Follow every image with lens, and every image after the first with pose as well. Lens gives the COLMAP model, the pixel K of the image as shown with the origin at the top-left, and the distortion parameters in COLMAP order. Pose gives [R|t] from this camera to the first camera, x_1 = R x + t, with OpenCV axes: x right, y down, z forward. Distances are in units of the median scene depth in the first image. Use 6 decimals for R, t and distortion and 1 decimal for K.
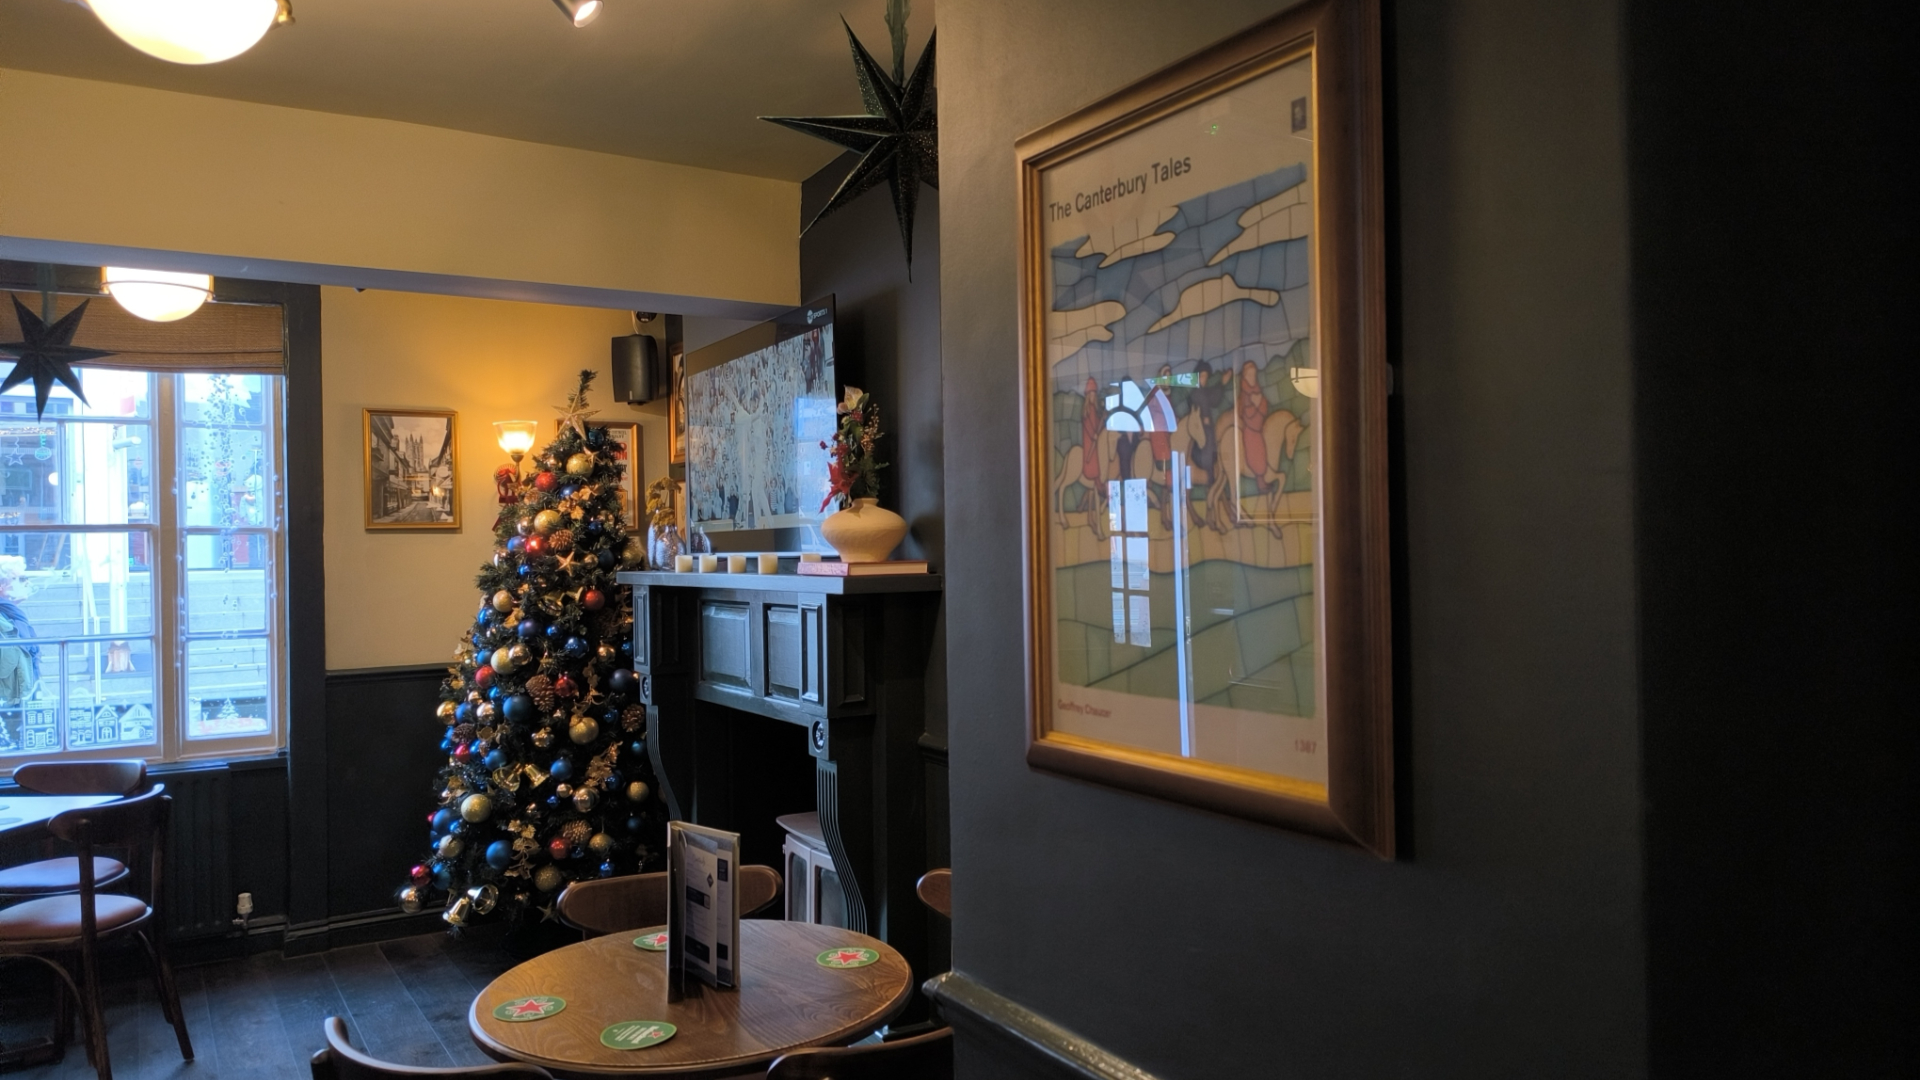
lens RADIAL K [[1351.4, 0, 962.2], [0, 1351.4, 524.6], [0, 0, 1]] dist [0.054870, -0.000157]
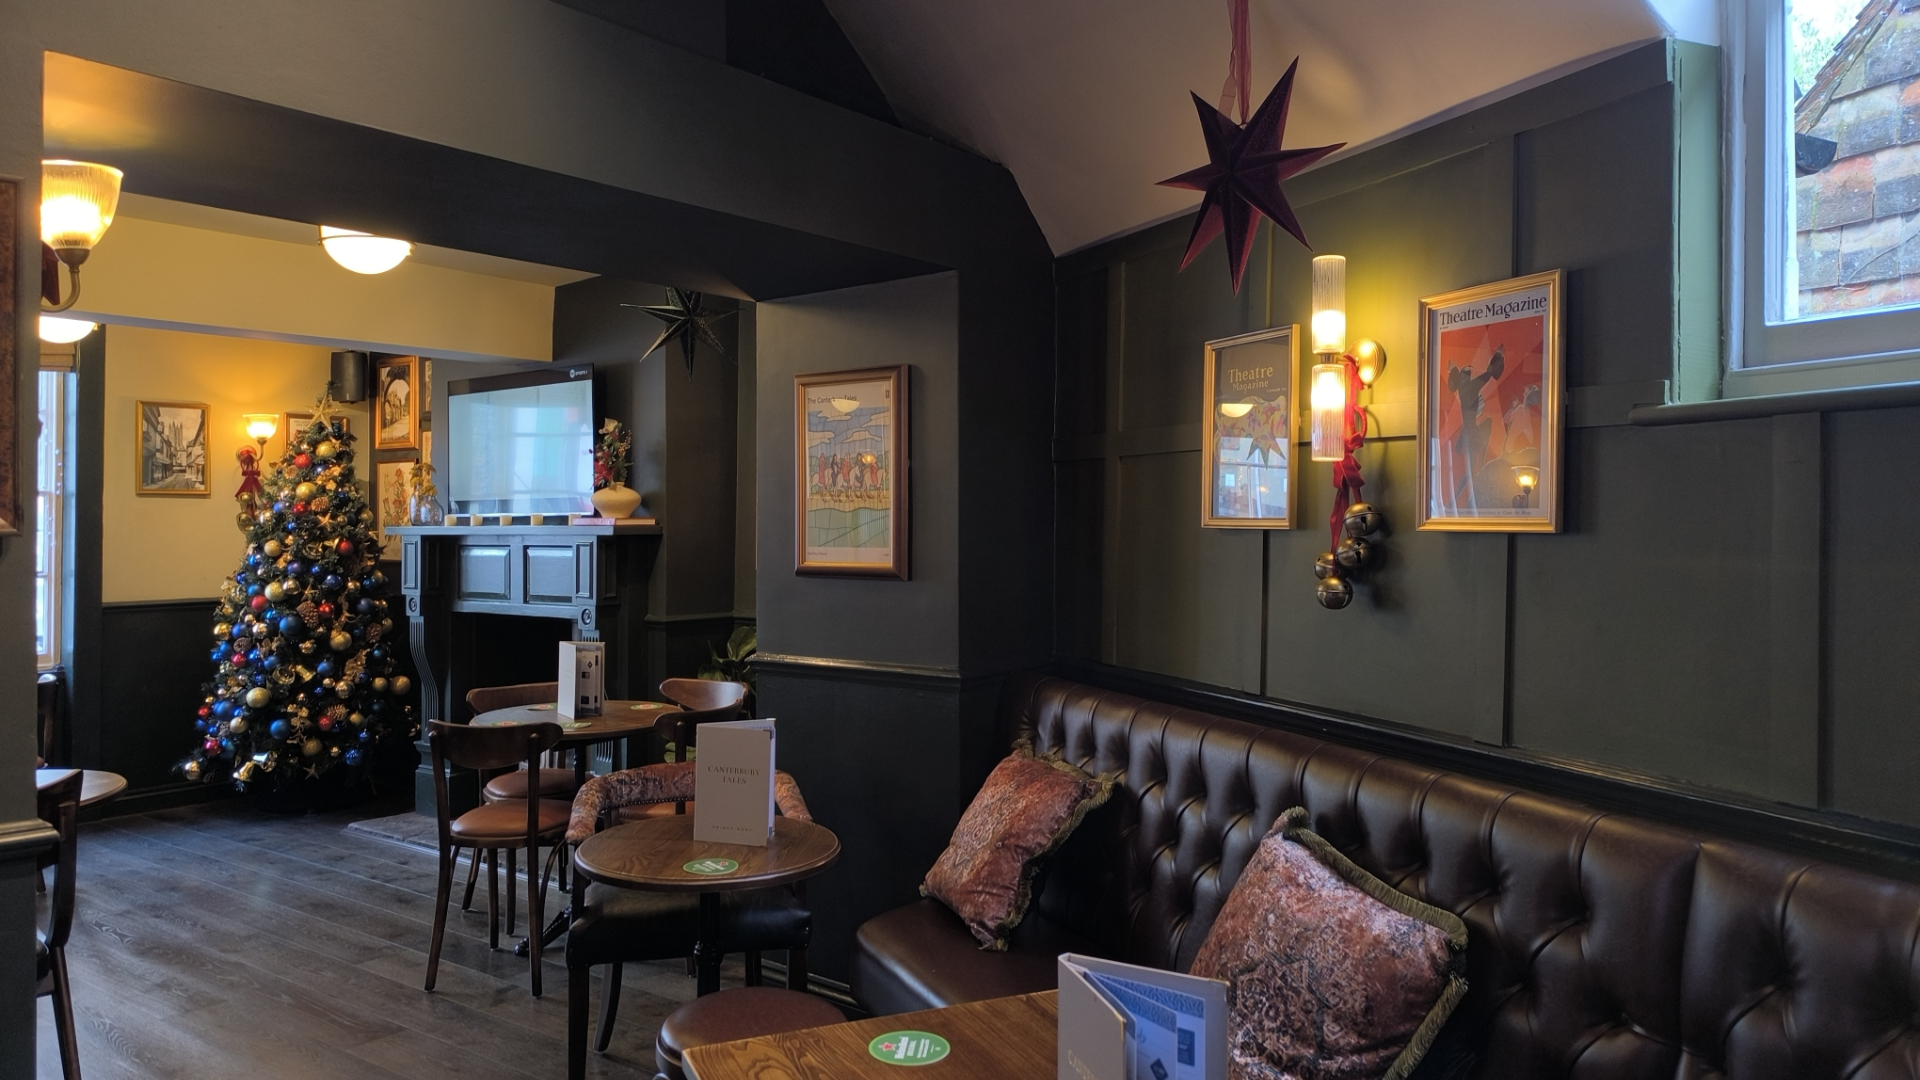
lens RADIAL K [[1351.4, 0, 960.3], [0, 1351.4, 532.0], [0, 0, 1]] dist [0.054870, -0.000157]
pose [[0.934204, 0.007873, 0.356653, -0.184574], [-0.015157, 0.999730, 0.017632, 0.004911], [-0.356418, -0.021878, 0.934070, -0.533413]]
